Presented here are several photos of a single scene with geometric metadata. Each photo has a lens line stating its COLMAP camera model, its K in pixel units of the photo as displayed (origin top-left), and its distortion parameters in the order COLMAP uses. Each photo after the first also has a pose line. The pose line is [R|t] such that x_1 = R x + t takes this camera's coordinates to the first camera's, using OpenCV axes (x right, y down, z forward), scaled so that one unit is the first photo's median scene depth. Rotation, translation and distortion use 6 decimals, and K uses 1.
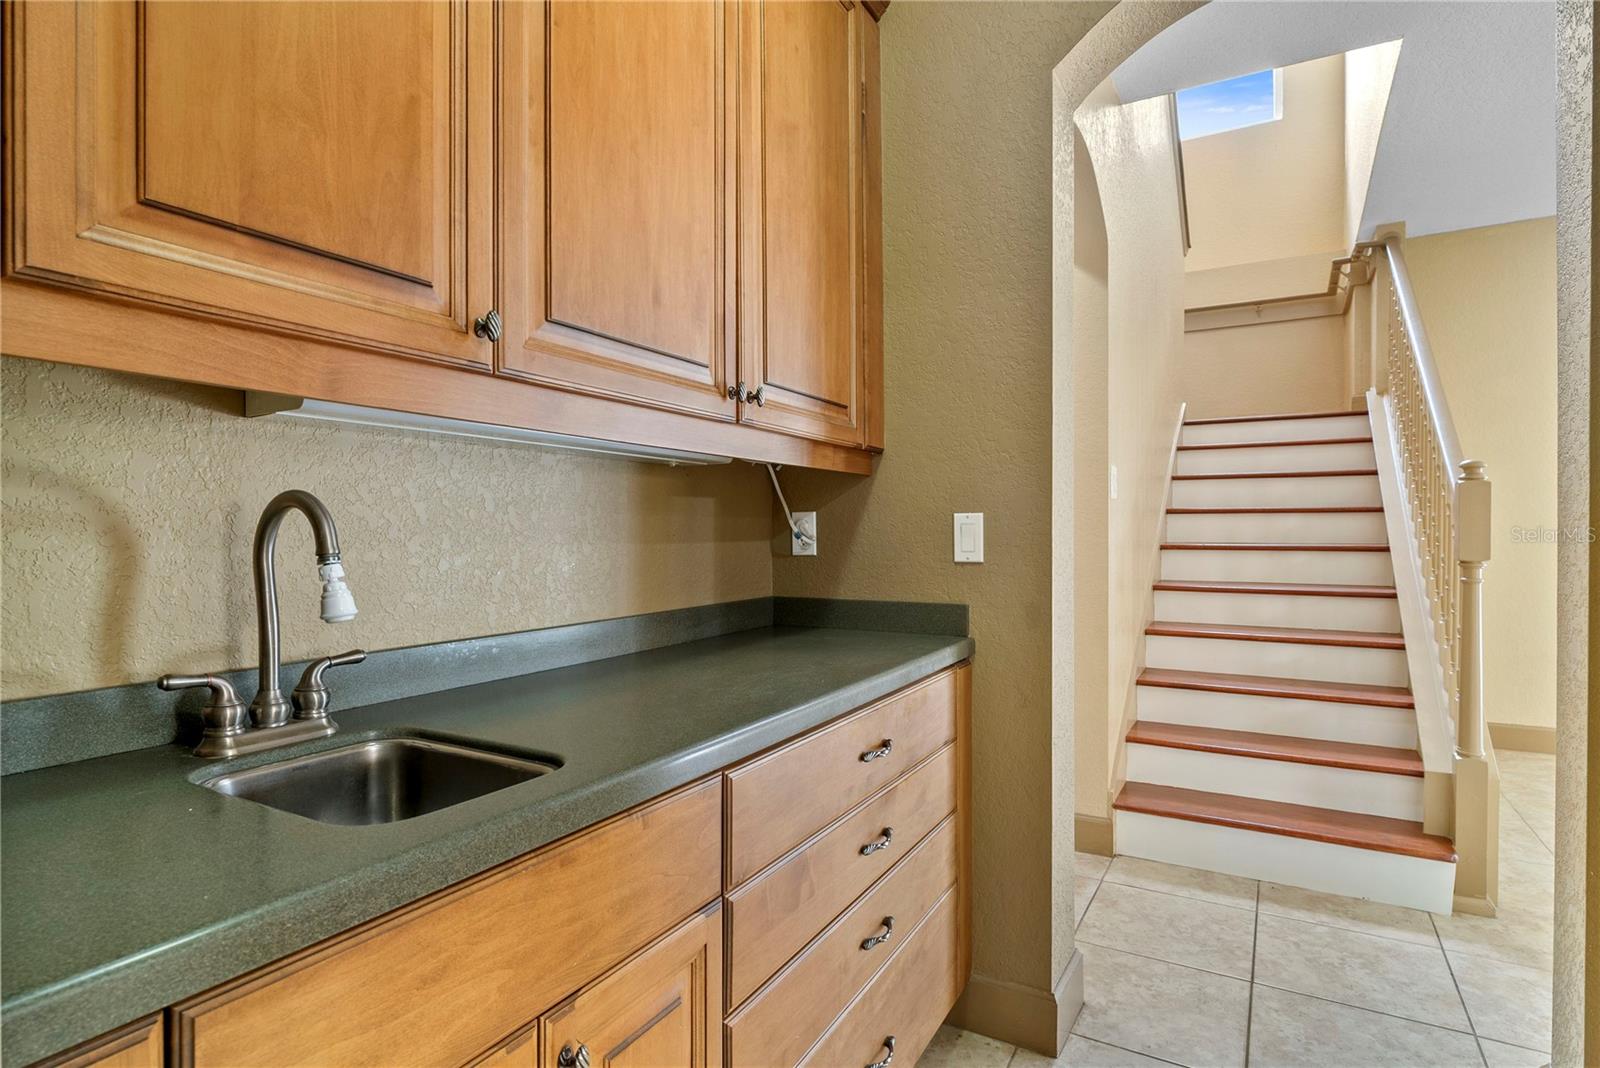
lens RADIAL K [[828.6, 0, 800.3], [0, 828.6, 532.9], [0, 0, 1]] dist [-0.002245, -0.000766]
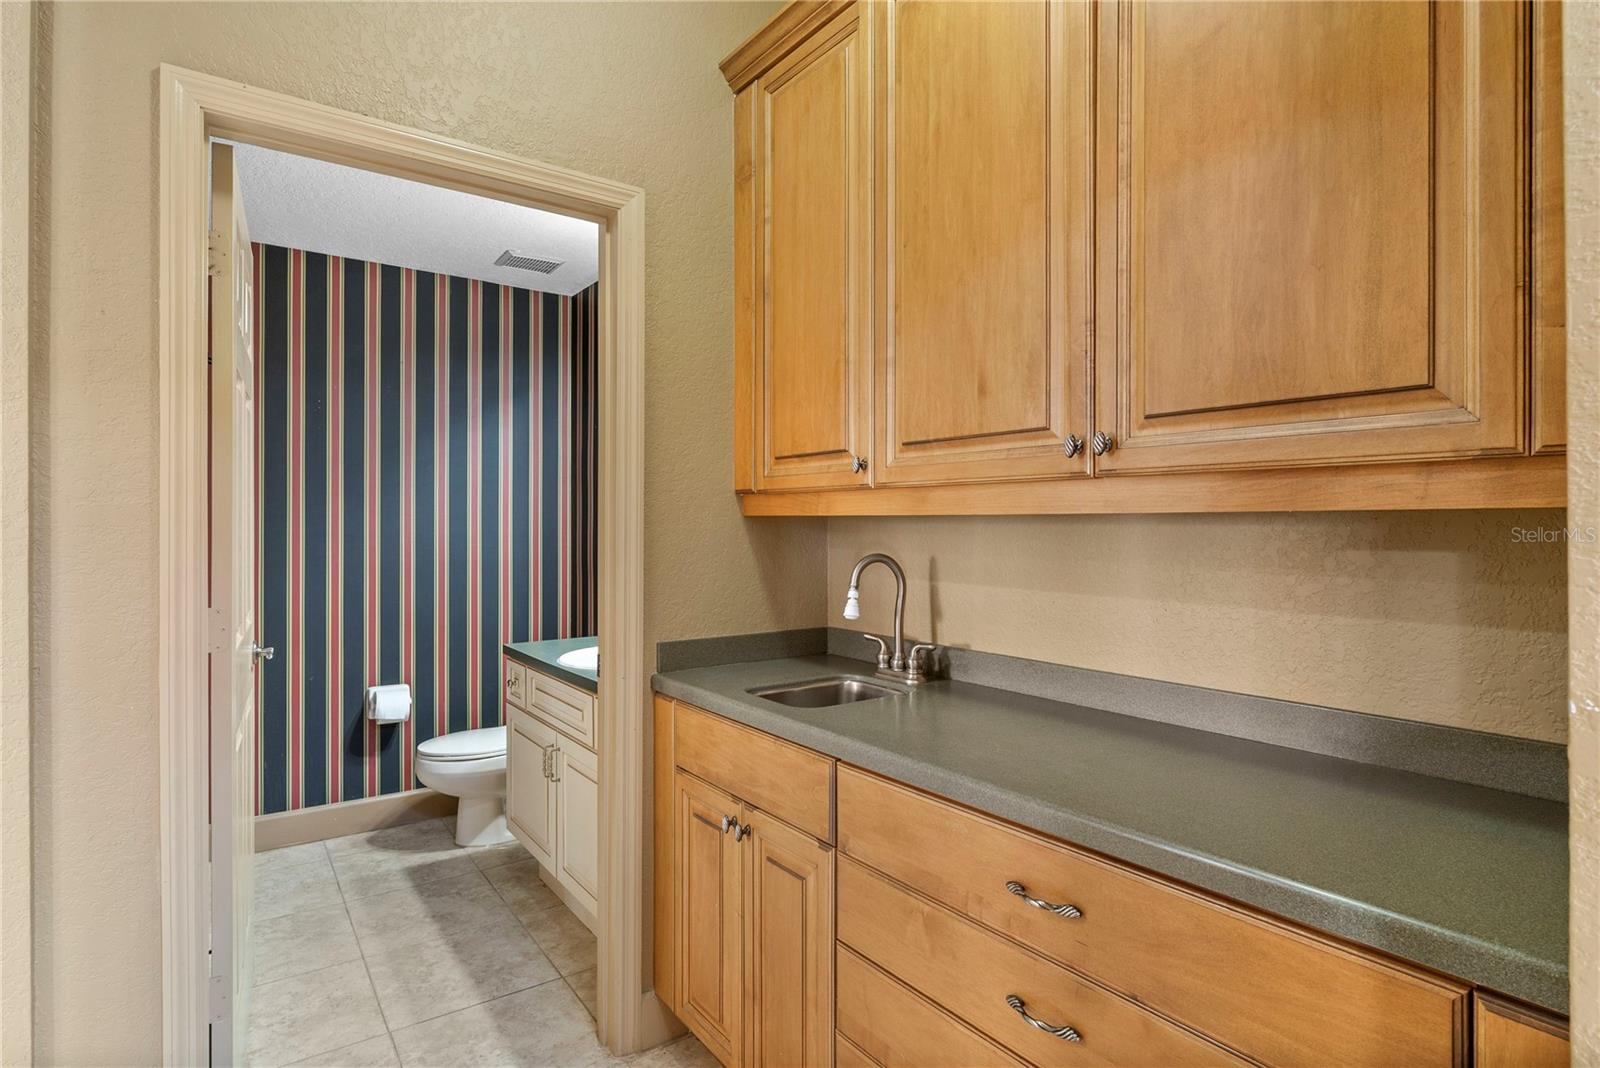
lens RADIAL K [[828.6, 0, 783.4], [0, 828.6, 531.5], [0, 0, 1]] dist [-0.002245, -0.000766]
pose [[-0.424048, 0.005795, -0.905621, 1.030623], [-0.003628, 0.999961, 0.008097, -0.095510], [0.905632, 0.006719, -0.424010, 1.276351]]
